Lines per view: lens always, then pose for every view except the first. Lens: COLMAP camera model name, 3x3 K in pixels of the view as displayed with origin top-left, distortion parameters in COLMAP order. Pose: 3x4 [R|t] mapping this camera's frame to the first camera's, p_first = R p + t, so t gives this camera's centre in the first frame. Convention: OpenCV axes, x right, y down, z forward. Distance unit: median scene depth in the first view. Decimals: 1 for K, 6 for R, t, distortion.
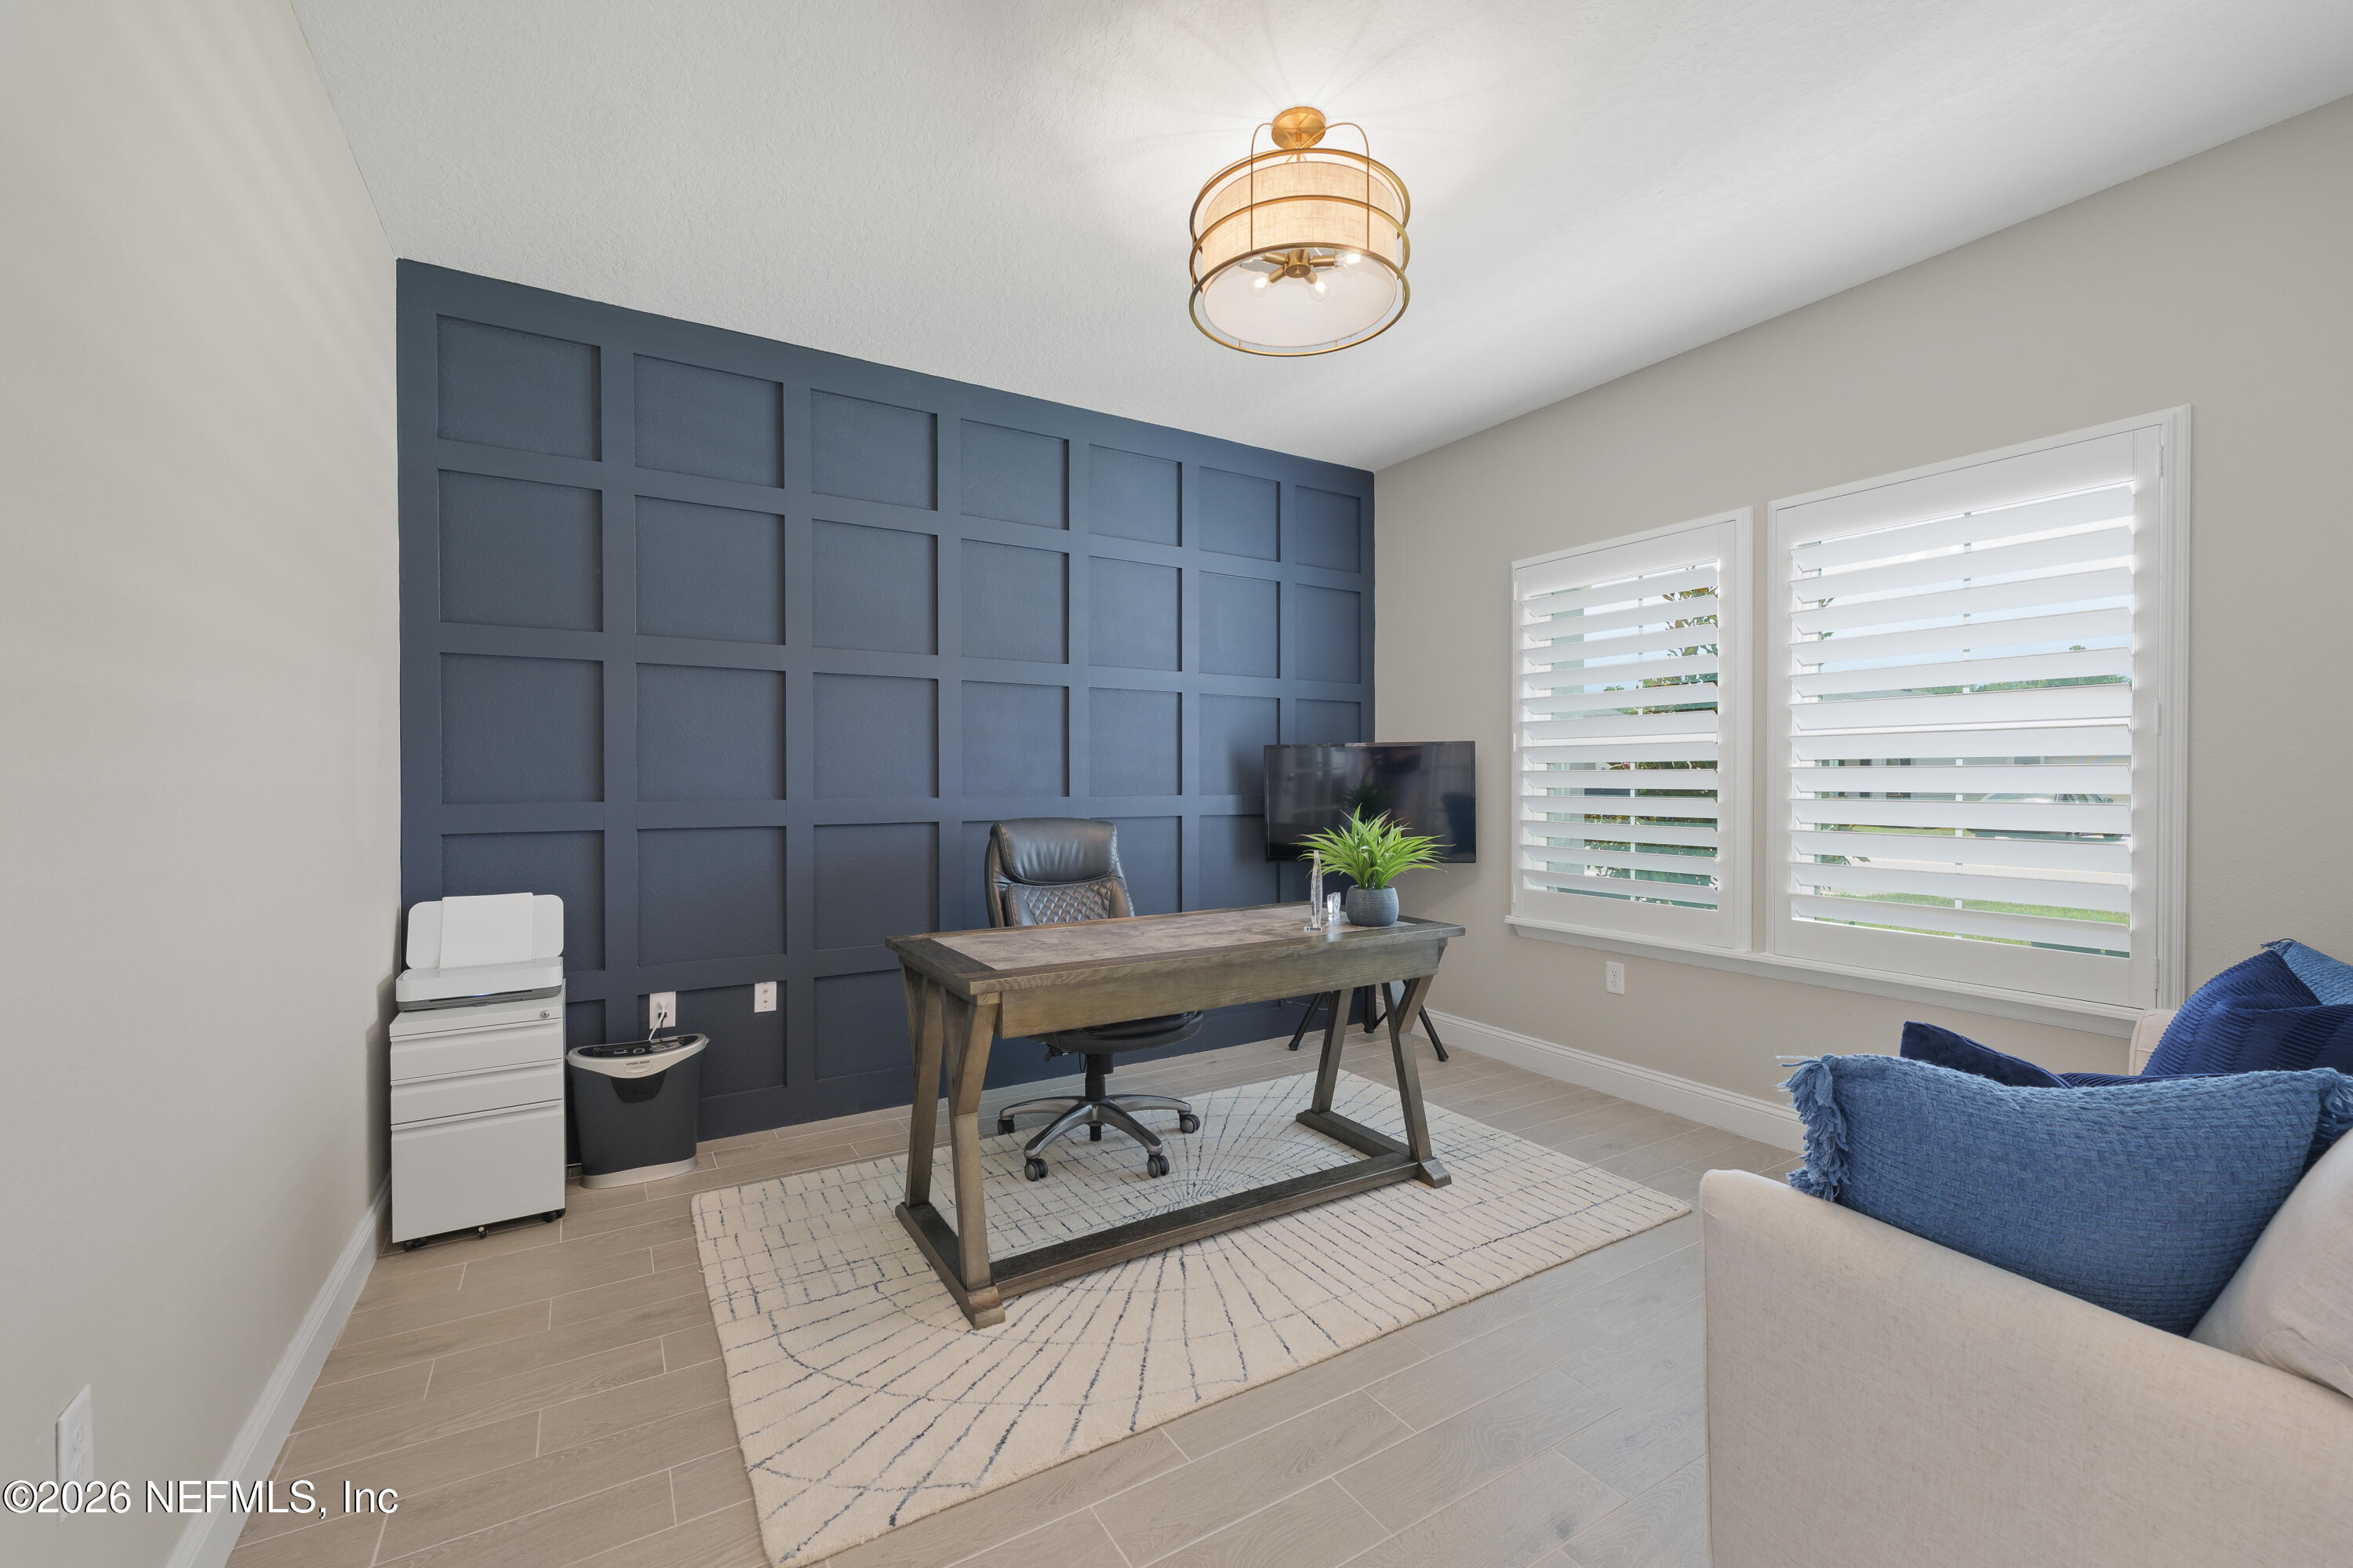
lens RADIAL K [[974.7, 0, 1163.6], [0, 974.7, 800.0], [0, 0, 1]] dist [-0.001602, -0.000528]
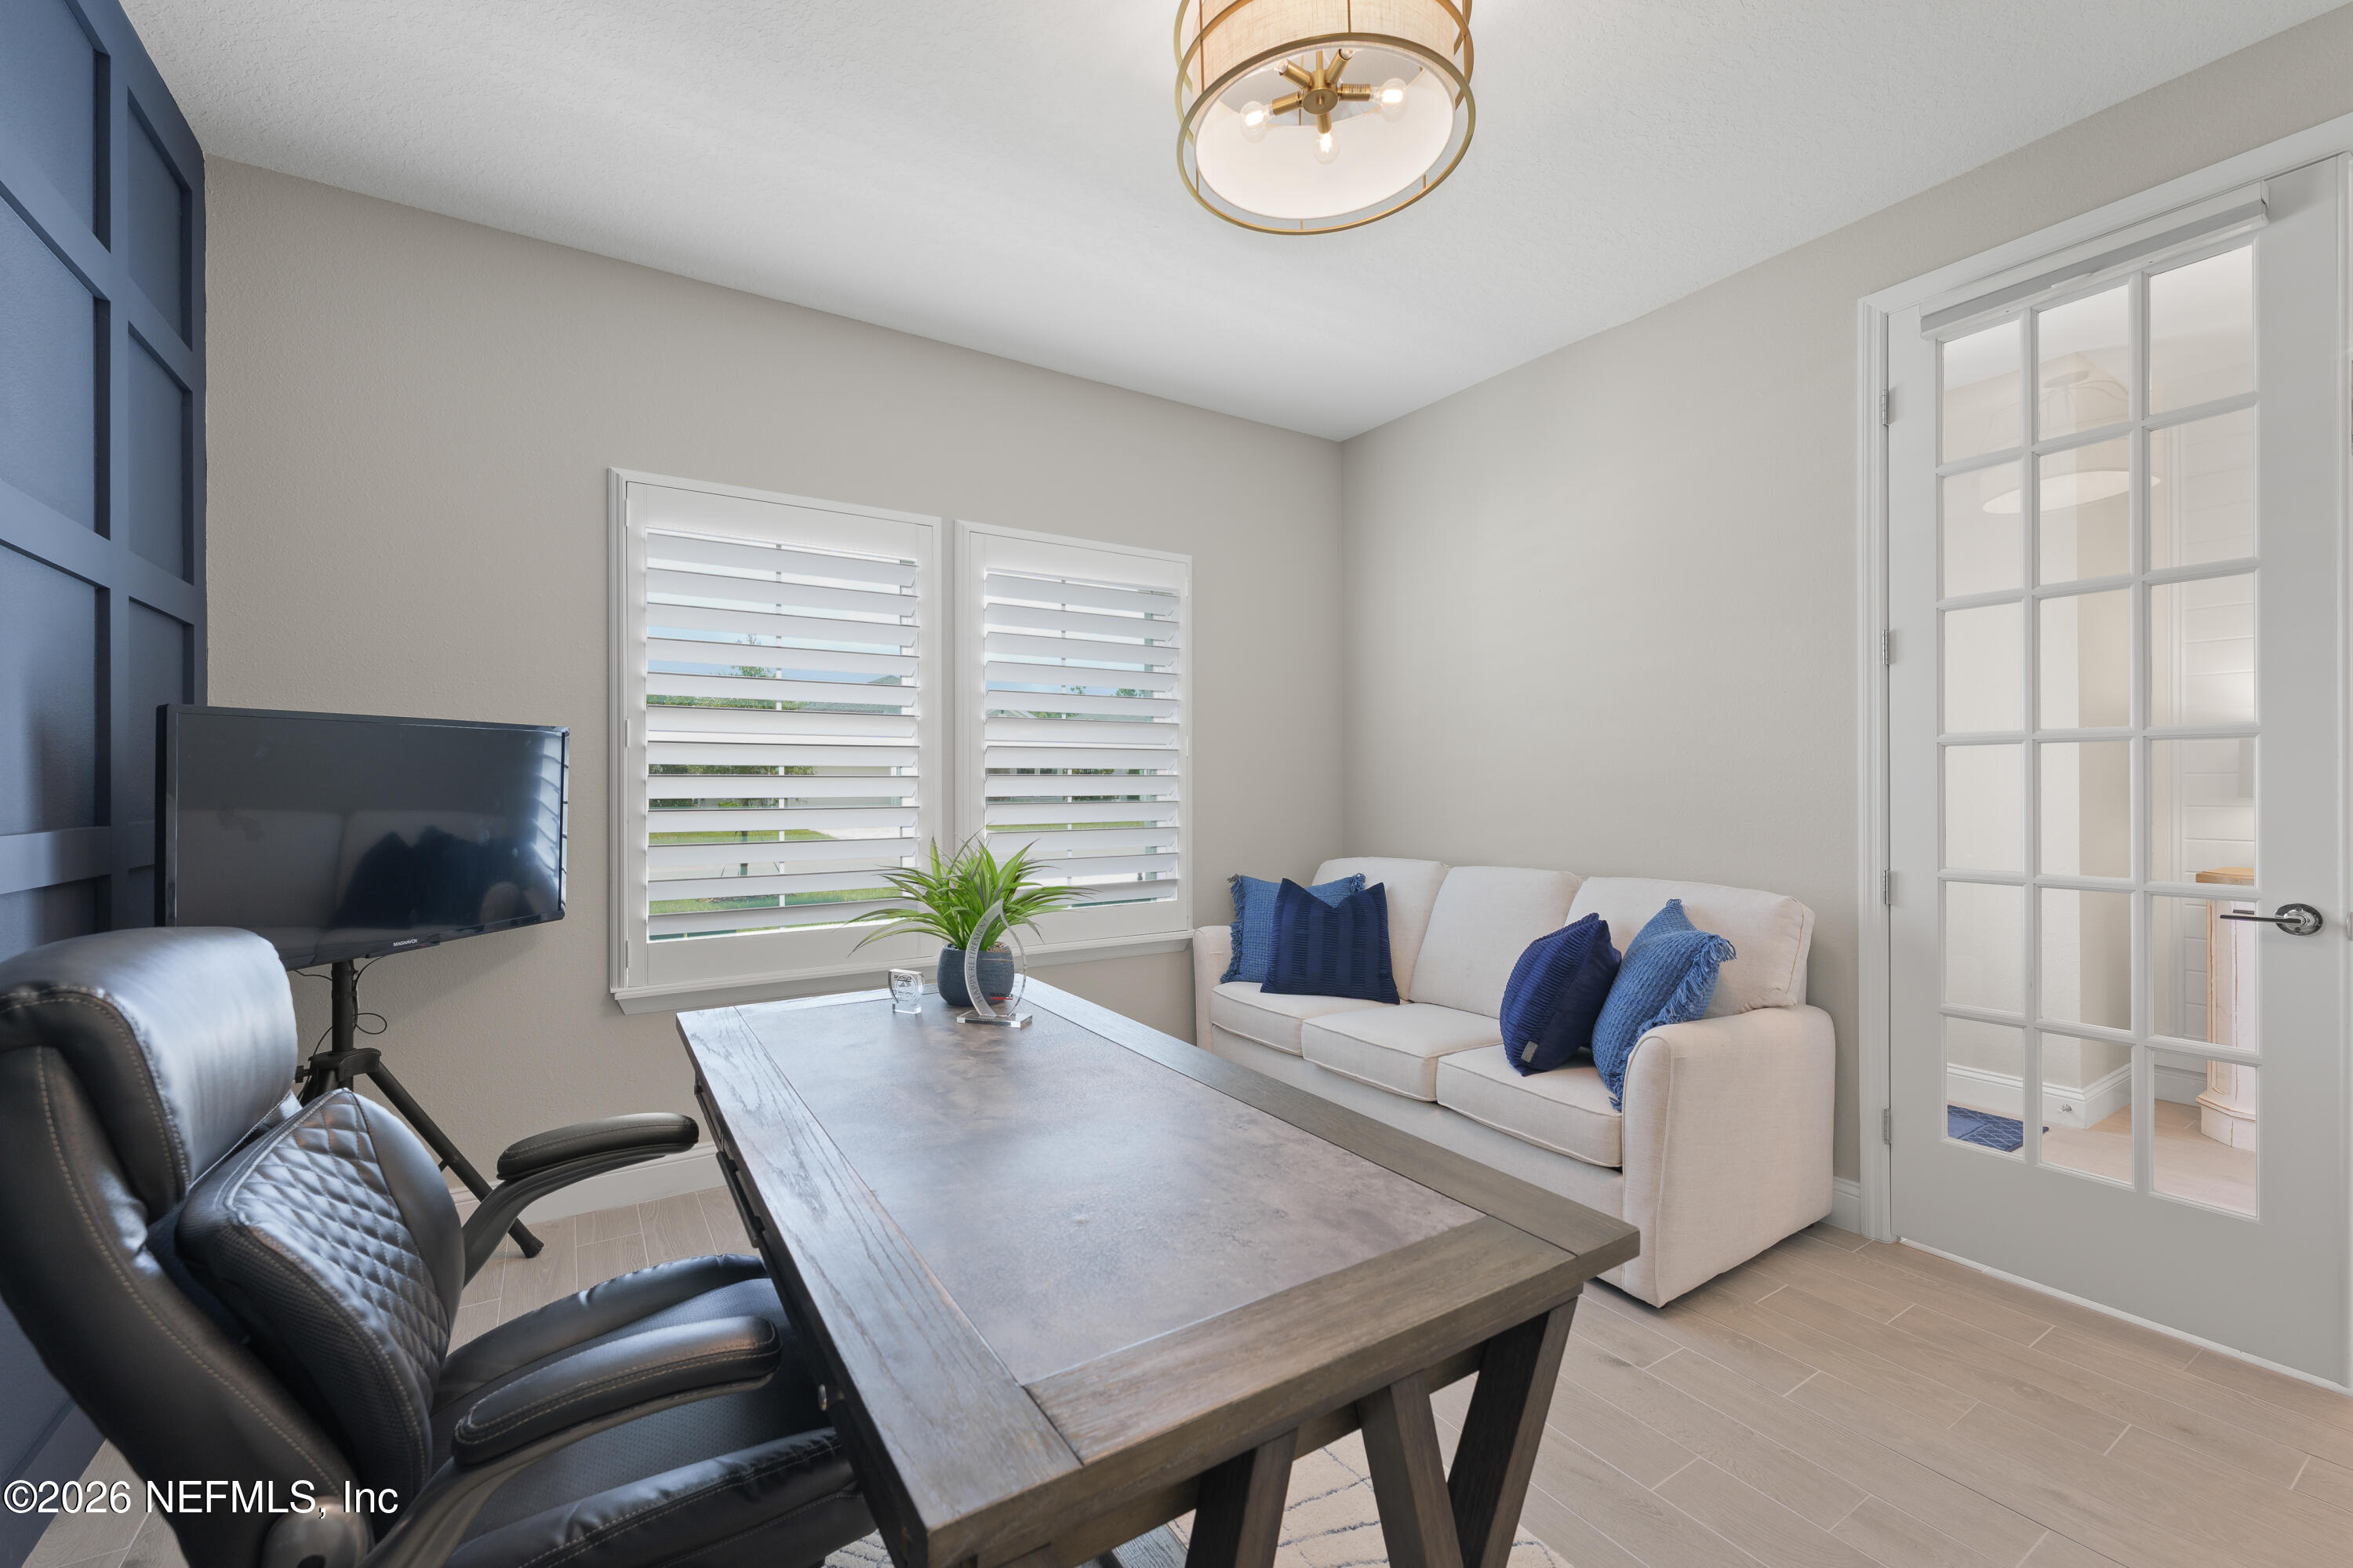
lens RADIAL K [[964.5, 0, 1171.8], [0, 964.5, 799.2], [0, 0, 1]] dist [0.001475, 0.000214]
pose [[-0.016031, -0.014277, 0.999770, -0.407281], [0.025810, 0.999559, 0.014688, -0.016677], [-0.999538, 0.026039, -0.015656, 0.776106]]
